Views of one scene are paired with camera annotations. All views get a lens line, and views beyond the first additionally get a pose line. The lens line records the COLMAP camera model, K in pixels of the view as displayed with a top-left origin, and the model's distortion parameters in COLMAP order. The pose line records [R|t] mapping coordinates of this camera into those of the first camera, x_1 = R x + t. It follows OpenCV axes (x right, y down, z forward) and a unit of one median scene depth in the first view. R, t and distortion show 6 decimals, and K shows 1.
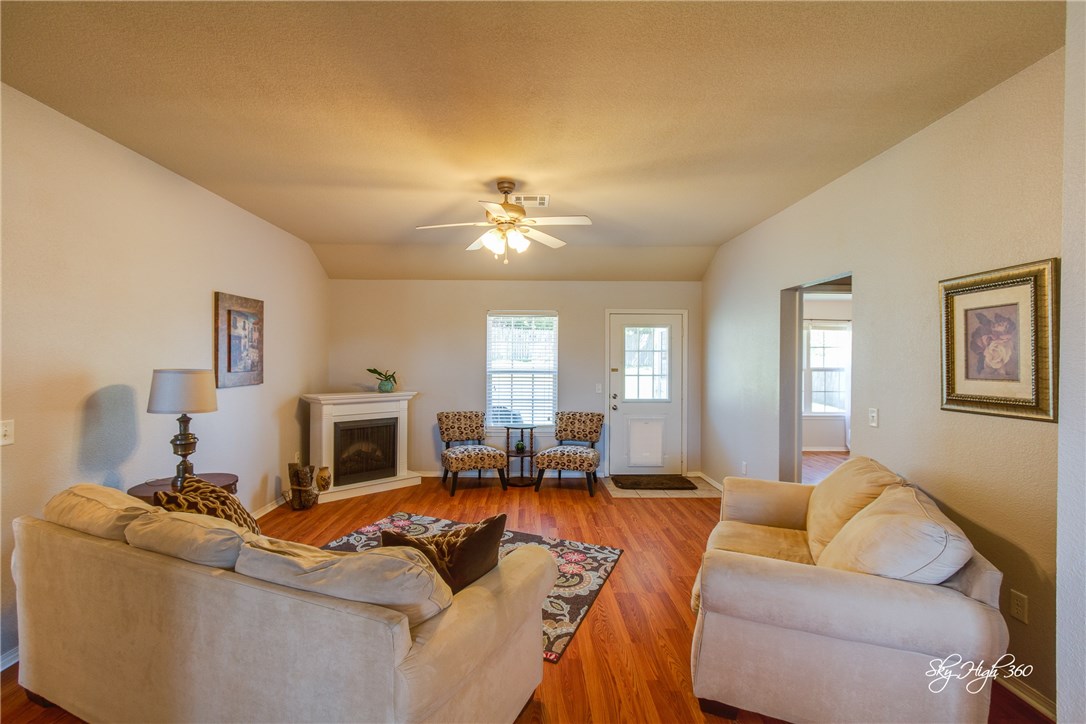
lens RADIAL K [[497.5, 0, 533.8], [0, 497.5, 364.2], [0, 0, 1]] dist [-0.003503, 0.001897]
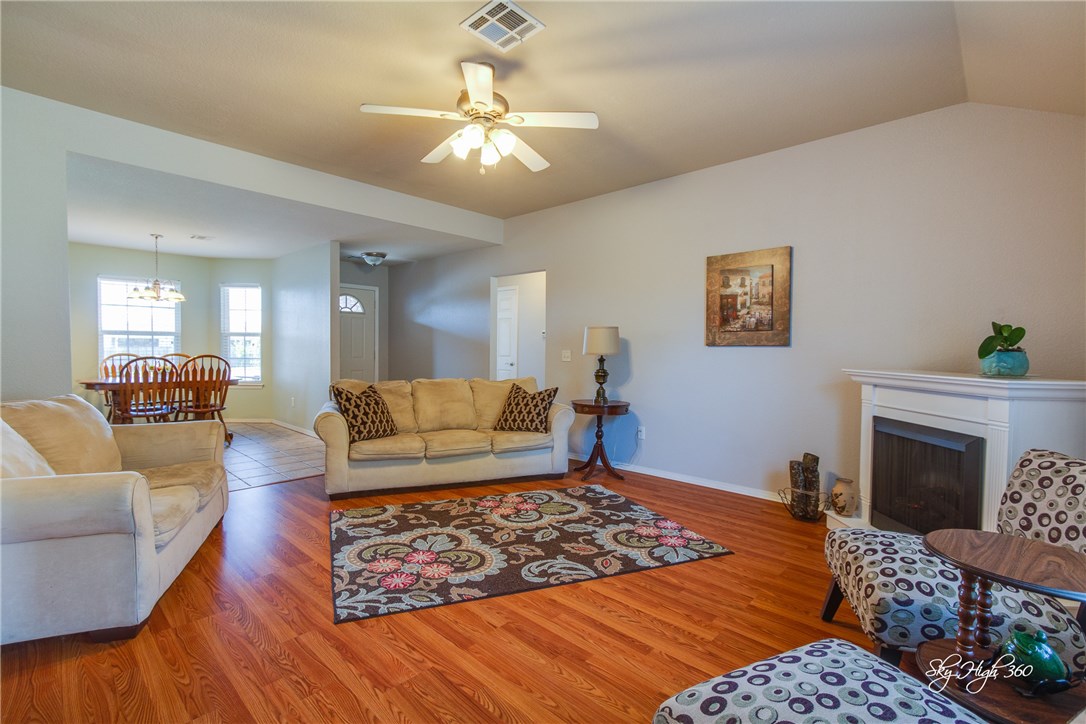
lens RADIAL K [[497.5, 0, 533.8], [0, 497.5, 364.2], [0, 0, 1]] dist [-0.003503, 0.001897]
pose [[-0.705927, 0.009183, -0.708225, 0.414459], [-0.022278, 0.999133, 0.035160, 0.059969], [0.707934, 0.040598, -0.705110, 1.538304]]
